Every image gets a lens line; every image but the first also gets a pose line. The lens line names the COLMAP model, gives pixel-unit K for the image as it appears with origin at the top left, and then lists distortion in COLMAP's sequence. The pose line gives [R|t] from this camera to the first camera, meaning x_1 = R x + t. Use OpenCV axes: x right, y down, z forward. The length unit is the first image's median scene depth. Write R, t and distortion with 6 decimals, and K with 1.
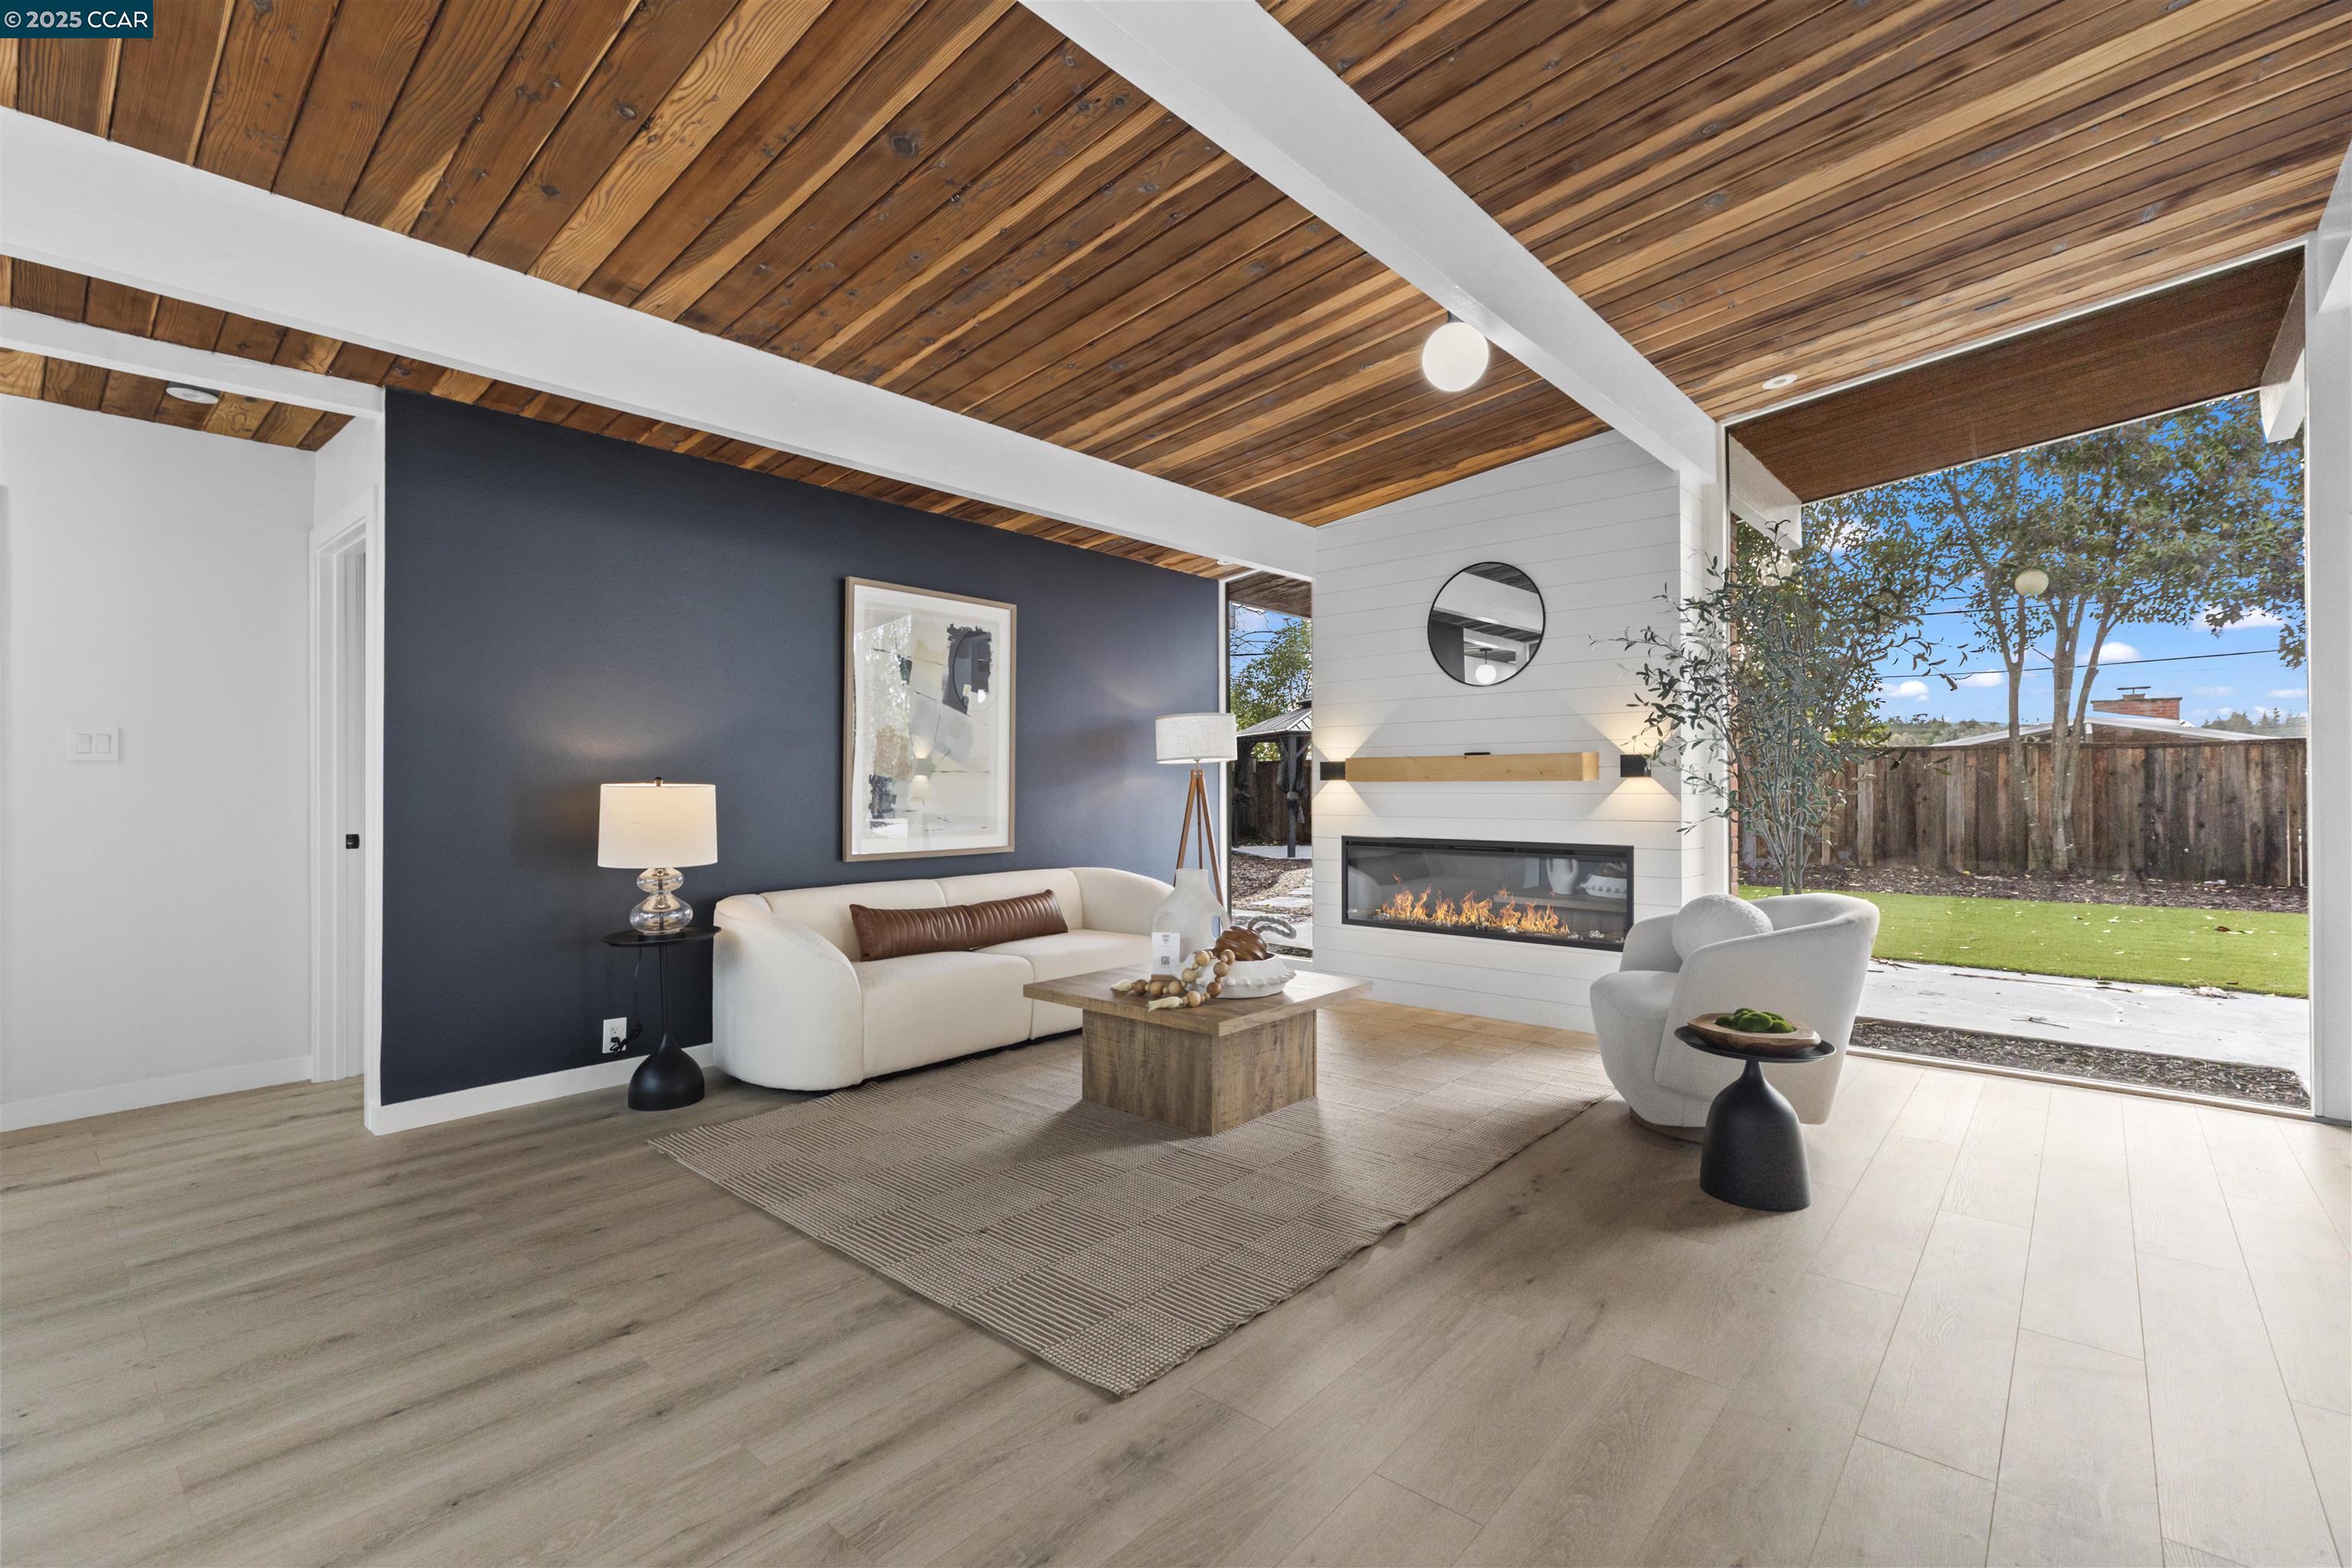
lens RADIAL K [[1049.2, 0, 1190.9], [0, 1049.2, 777.4], [0, 0, 1]] dist [0.002900, 0.000163]
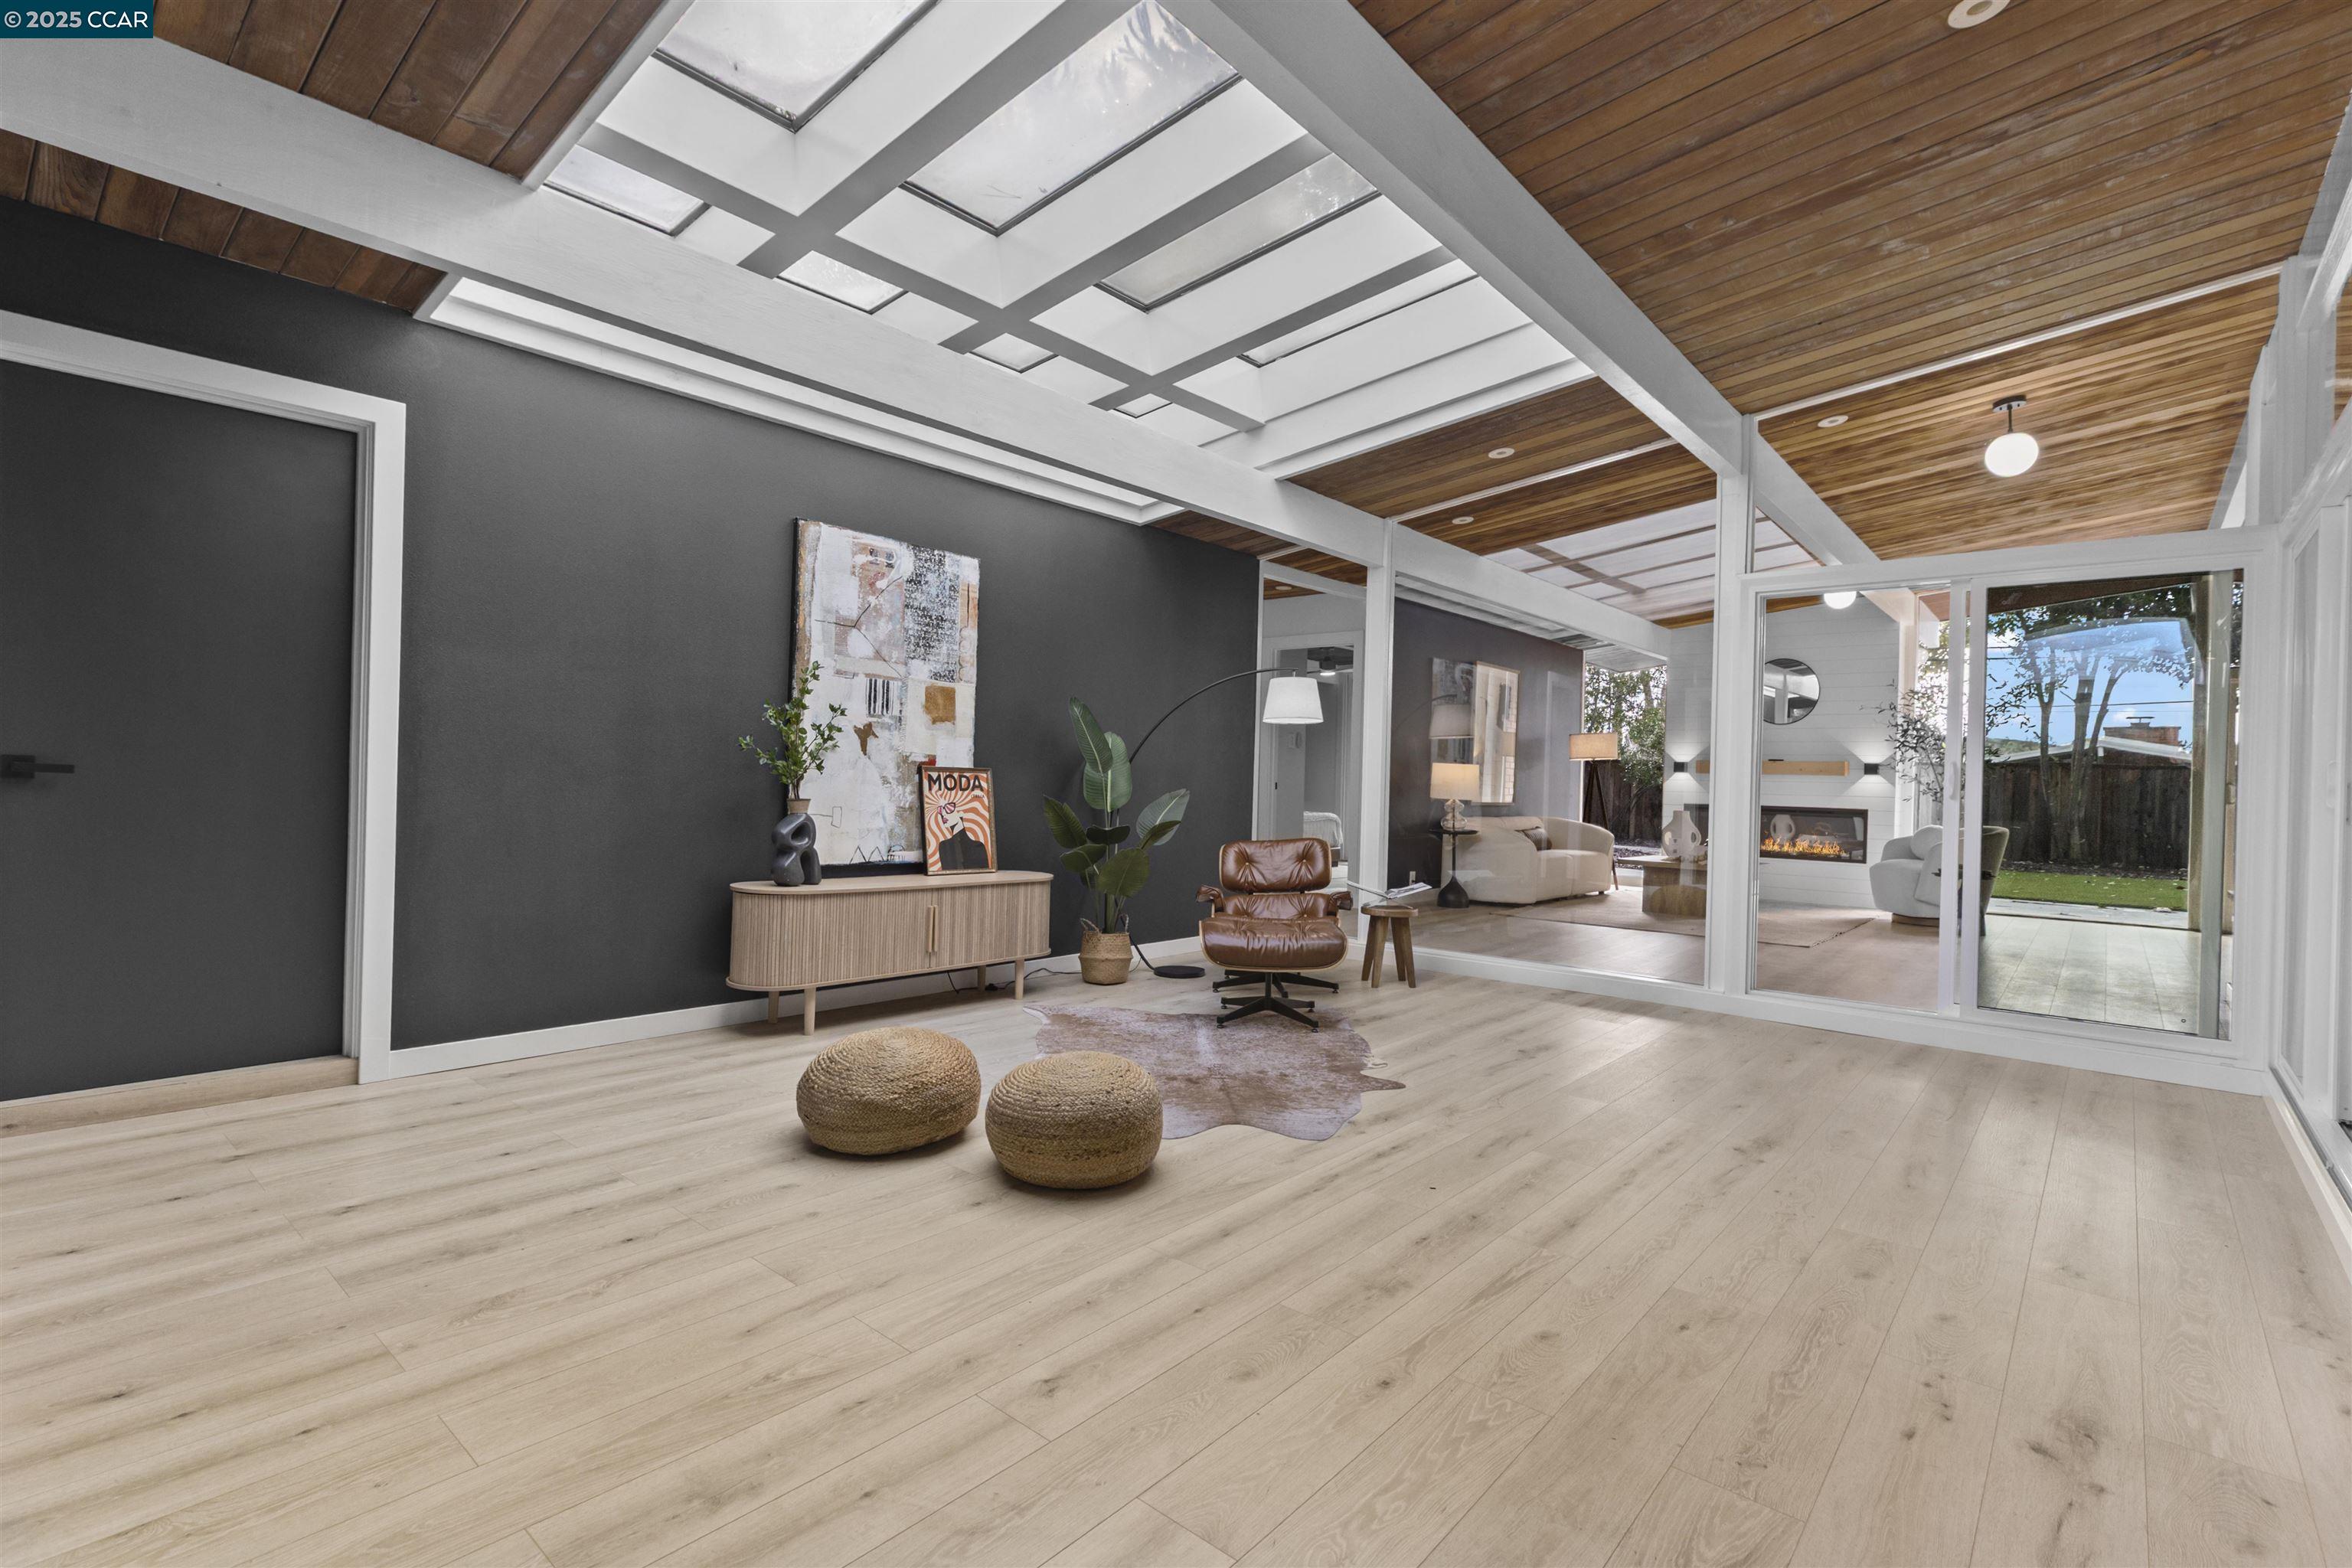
lens RADIAL K [[1096.4, 0, 1176.0], [0, 1096.4, 784.0], [0, 0, 1]] dist [0.001652, 0.000006]
pose [[0.999528, 0.029996, 0.006617, -0.878432], [-0.030070, 0.999483, 0.011352, 0.032609], [-0.006273, -0.011546, 0.999914, -1.037937]]
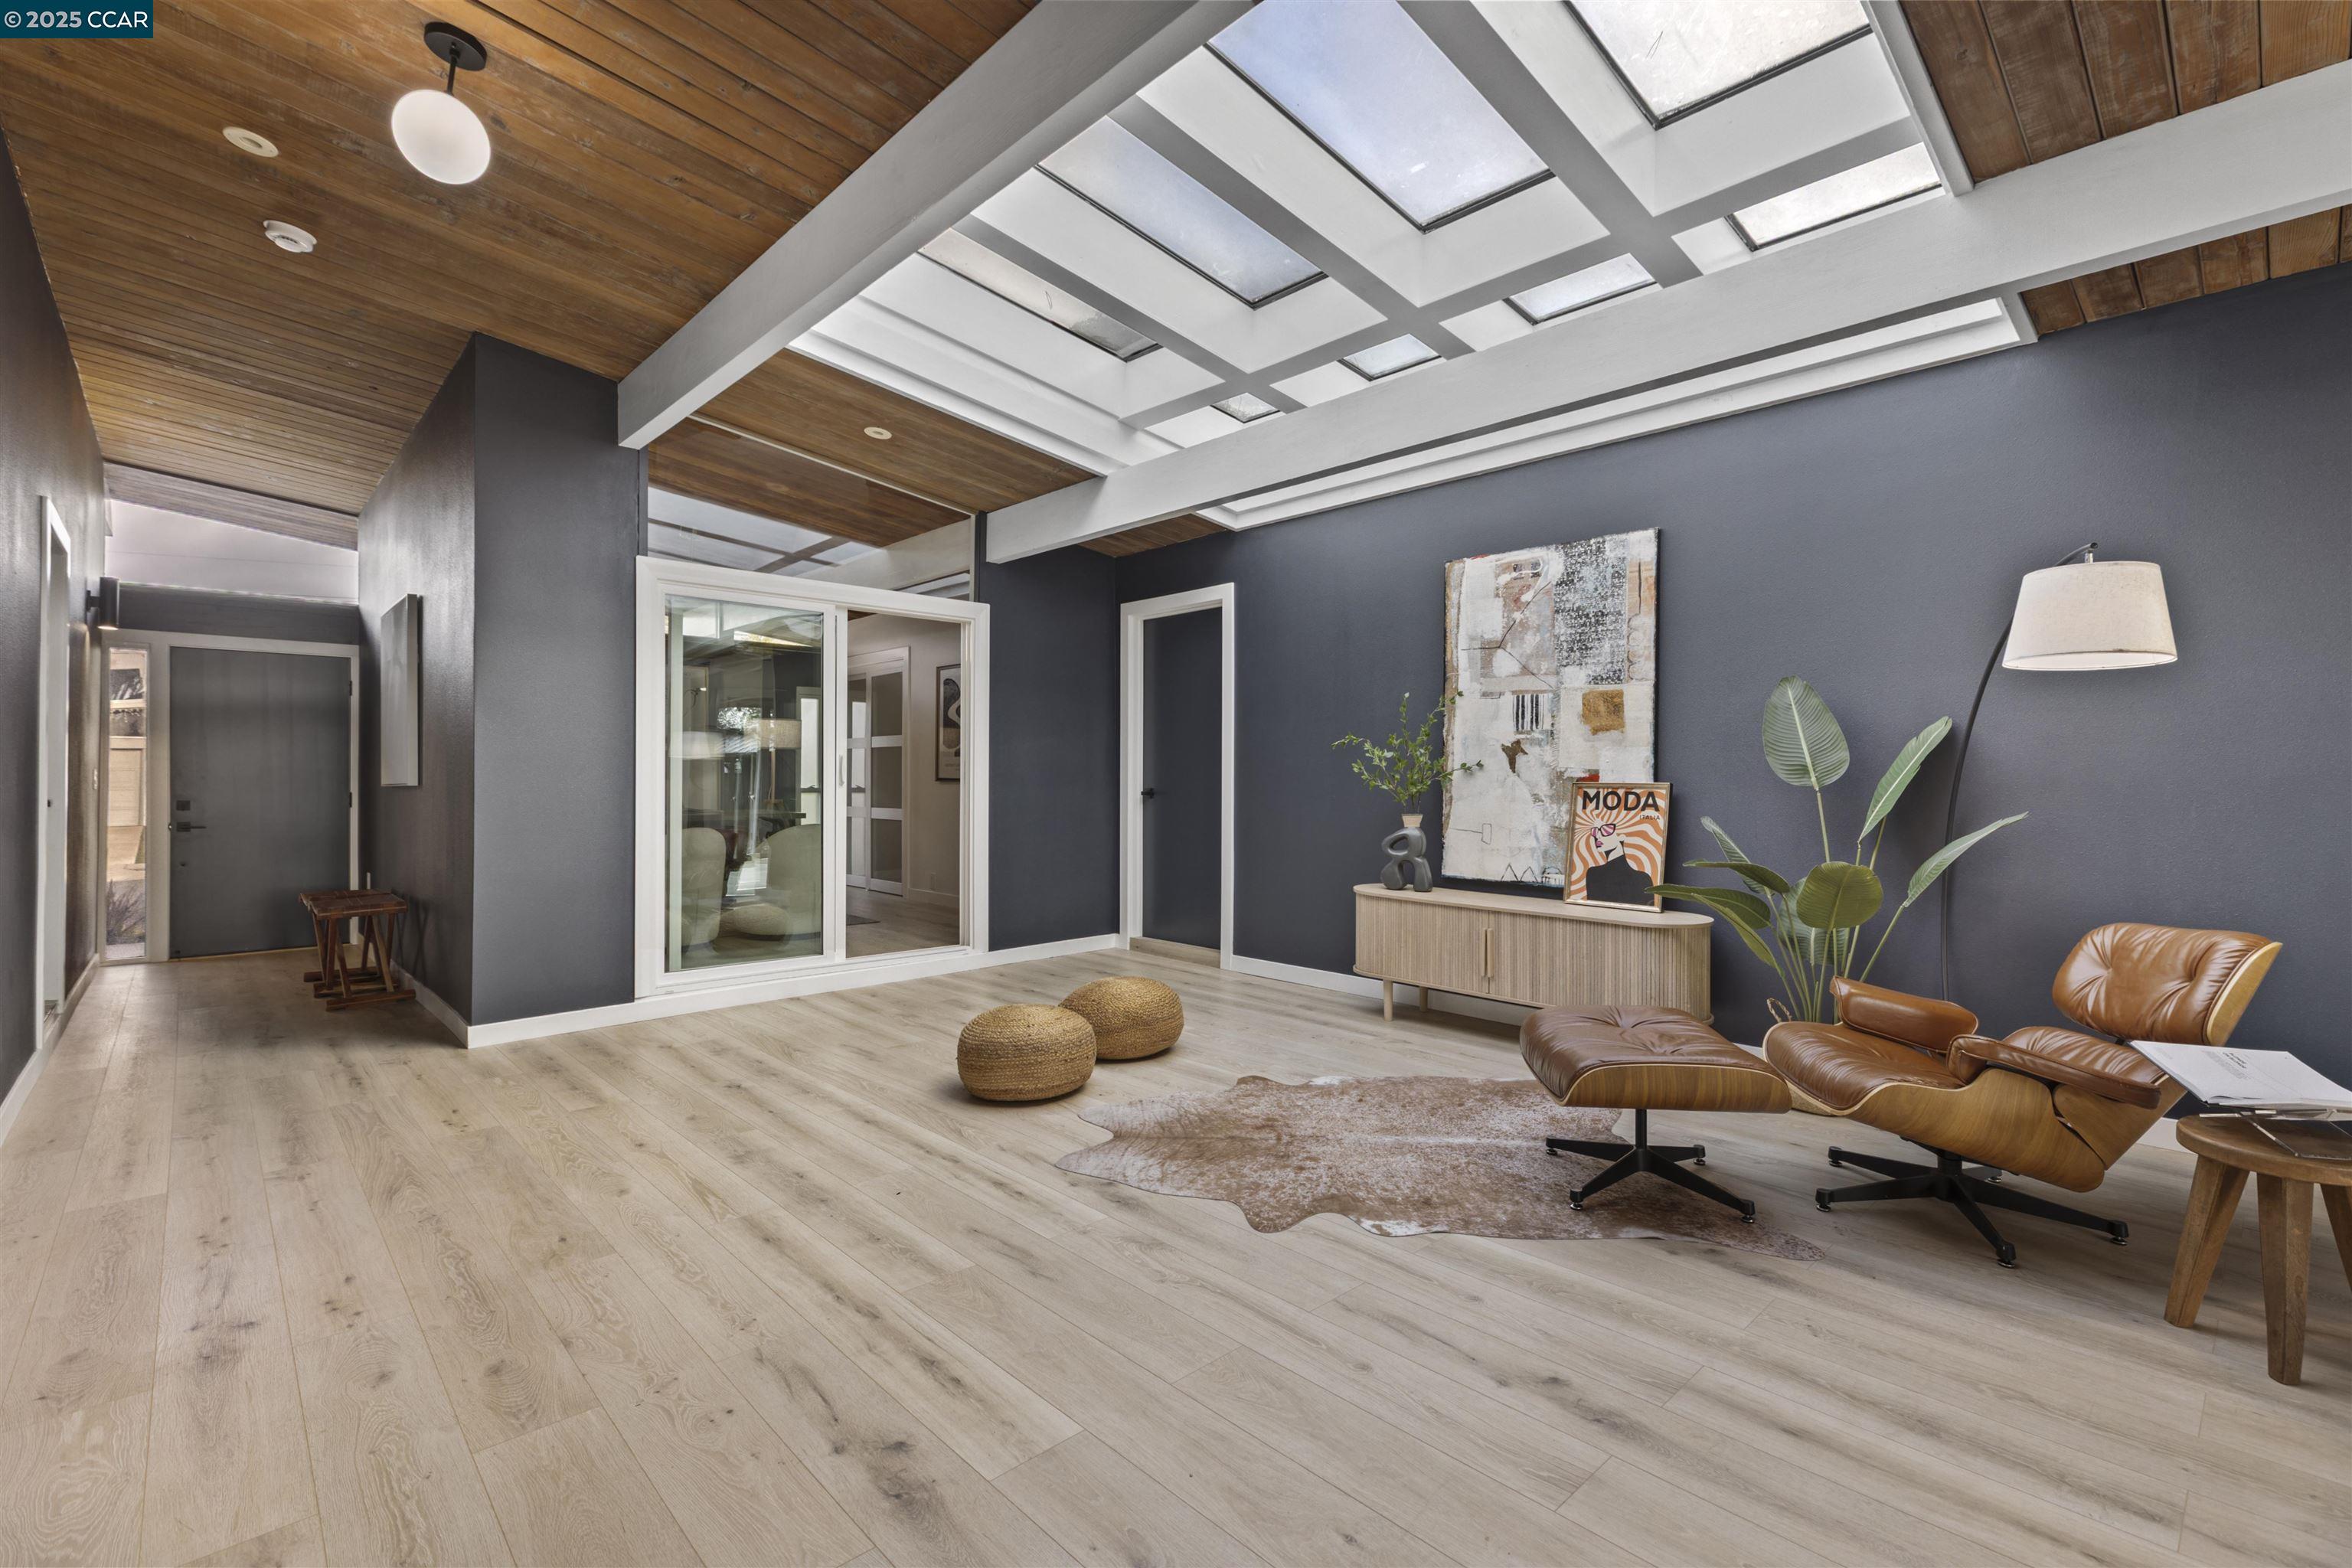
lens RADIAL K [[1043.8, 0, 1177.6], [0, 1043.8, 776.6], [0, 0, 1]] dist [0.004187, -0.000258]
pose [[-0.102743, -0.000837, -0.994708, -0.155047], [0.003986, 0.999991, -0.001253, 0.029452], [0.994700, -0.004094, -0.102739, -0.208022]]
